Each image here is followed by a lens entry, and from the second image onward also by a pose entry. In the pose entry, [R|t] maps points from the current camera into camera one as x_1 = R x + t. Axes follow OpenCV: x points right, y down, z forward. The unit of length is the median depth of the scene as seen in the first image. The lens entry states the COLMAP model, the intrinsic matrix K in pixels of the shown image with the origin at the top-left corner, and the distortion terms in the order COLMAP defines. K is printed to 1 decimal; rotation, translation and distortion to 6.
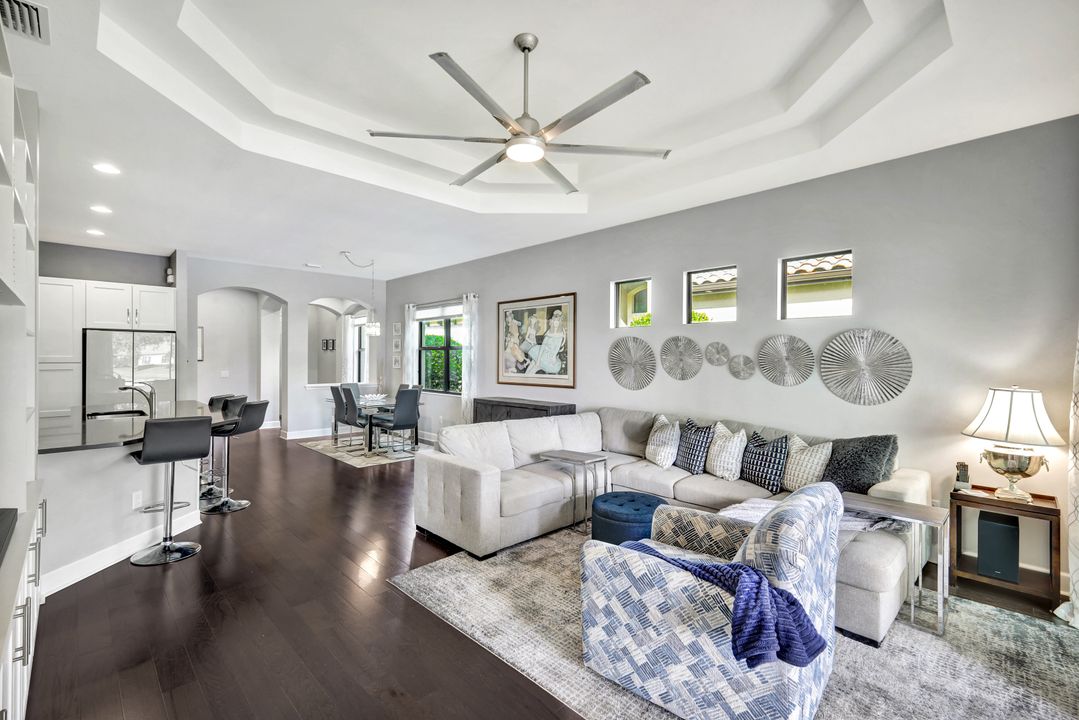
lens RADIAL K [[476.1, 0, 539.2], [0, 476.1, 356.5], [0, 0, 1]] dist [0.002339, 0.000190]
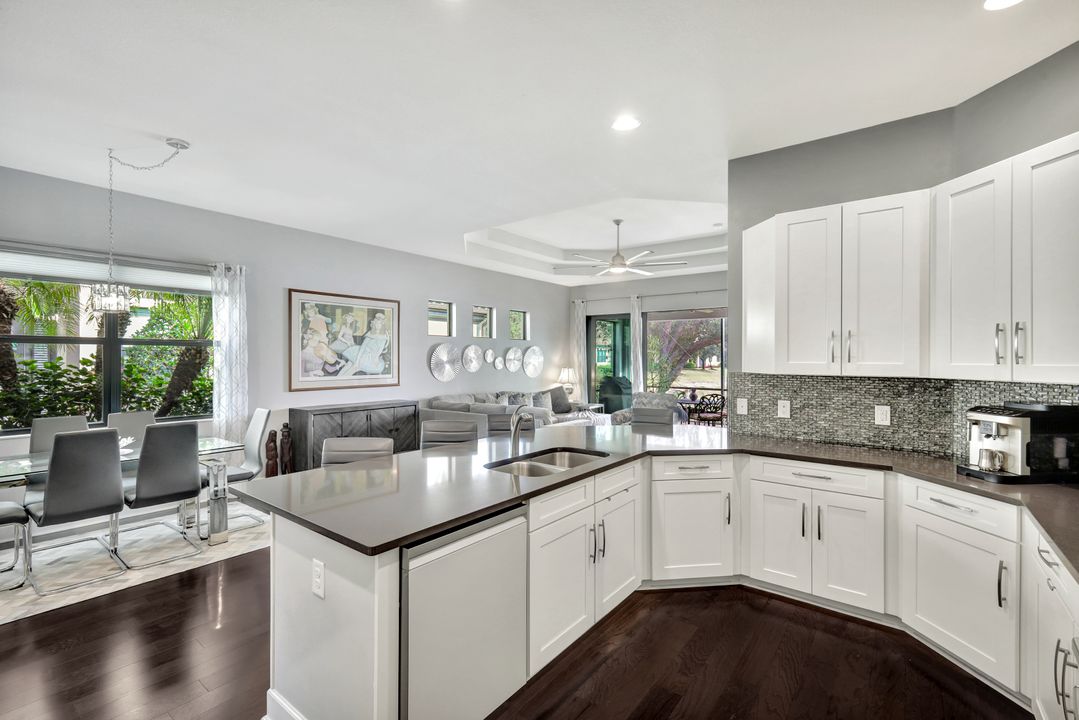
lens RADIAL K [[476.1, 0, 539.2], [0, 476.1, 356.5], [0, 0, 1]] dist [0.002339, 0.000190]
pose [[-0.135720, -0.002475, 0.990744, -0.995791], [-0.006223, 0.999979, 0.001645, -0.005535], [-0.990728, -0.005942, -0.135733, 0.750062]]
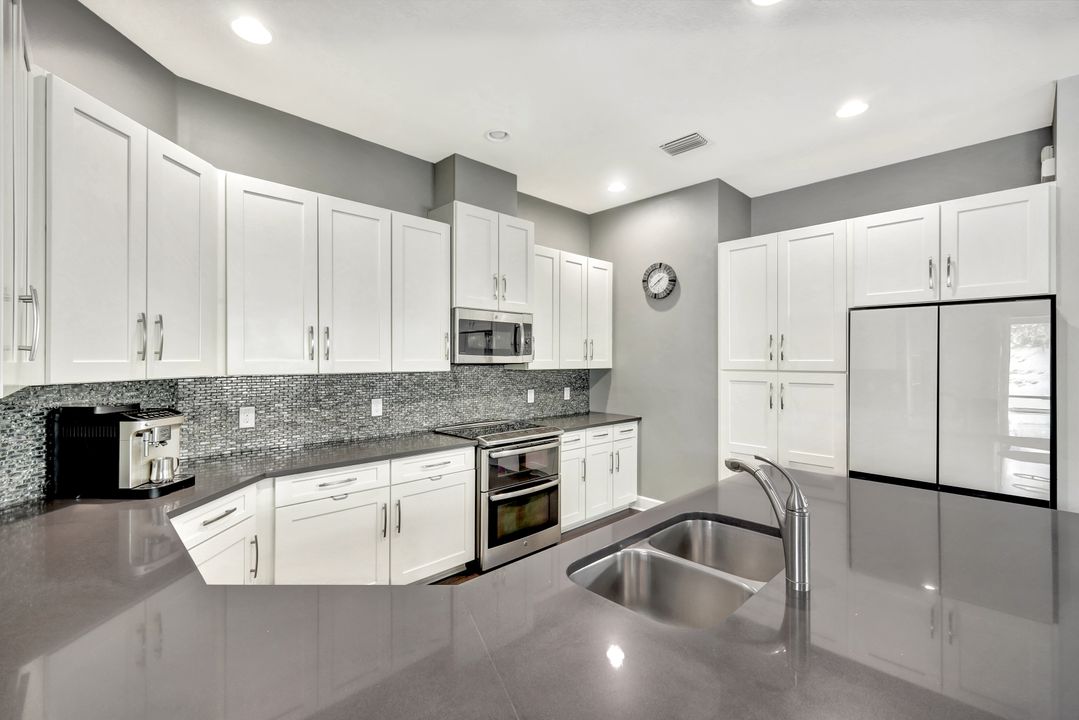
lens RADIAL K [[476.1, 0, 539.2], [0, 476.1, 356.5], [0, 0, 1]] dist [0.002339, 0.000190]
pose [[0.002139, -0.008054, -0.999965, -0.395669], [0.001026, 0.999967, -0.008051, -0.001356], [0.999997, -0.001009, 0.002147, 0.621824]]
